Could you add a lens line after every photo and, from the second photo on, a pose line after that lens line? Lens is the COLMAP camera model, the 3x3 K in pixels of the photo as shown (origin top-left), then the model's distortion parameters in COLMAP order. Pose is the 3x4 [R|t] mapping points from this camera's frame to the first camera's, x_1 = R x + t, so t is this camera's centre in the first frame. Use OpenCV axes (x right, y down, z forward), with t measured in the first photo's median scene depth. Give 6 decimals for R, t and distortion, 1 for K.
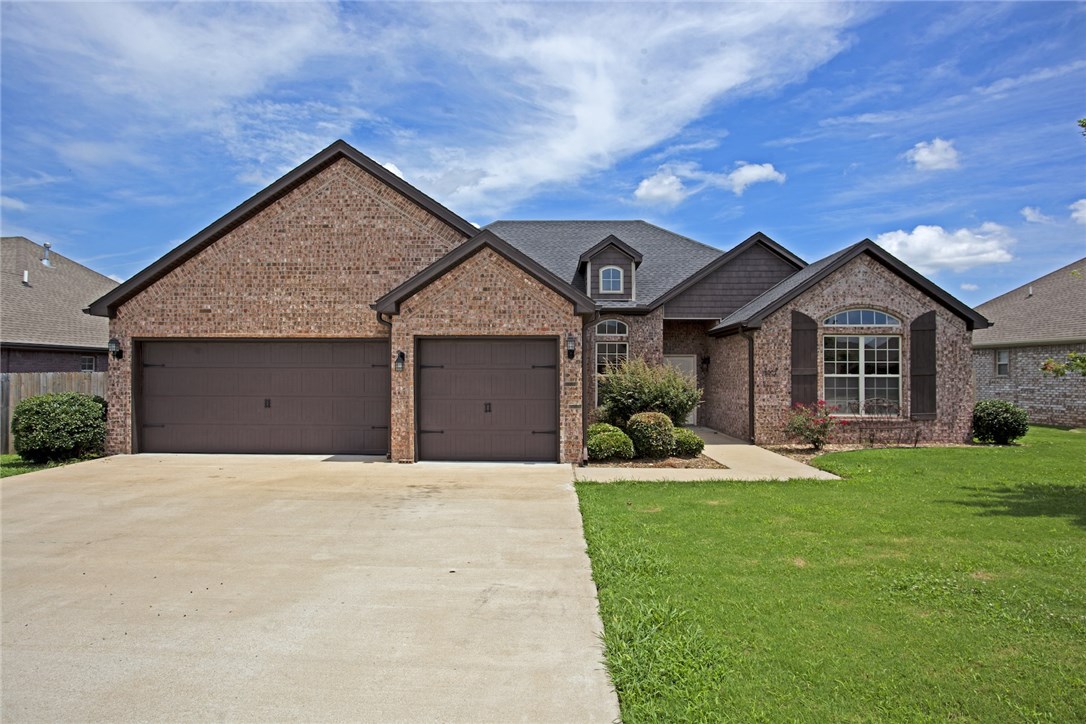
lens RADIAL K [[628.4, 0, 549.5], [0, 628.4, 362.9], [0, 0, 1]] dist [-0.071398, 0.046235]
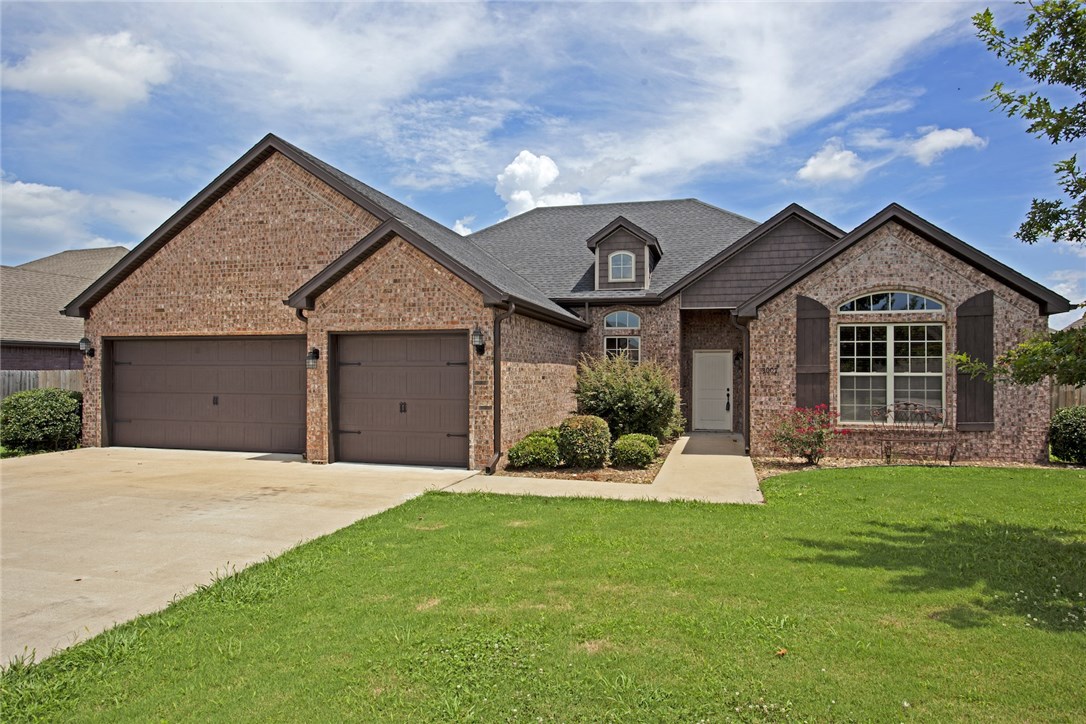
lens RADIAL K [[664.2, 0, 547.9], [0, 664.2, 363.8], [0, 0, 1]] dist [-0.068390, 0.061106]
pose [[0.973374, -0.001898, -0.229213, 0.323920], [0.003167, 0.999982, 0.005167, 0.001604], [0.229199, -0.005756, 0.973363, 0.085440]]
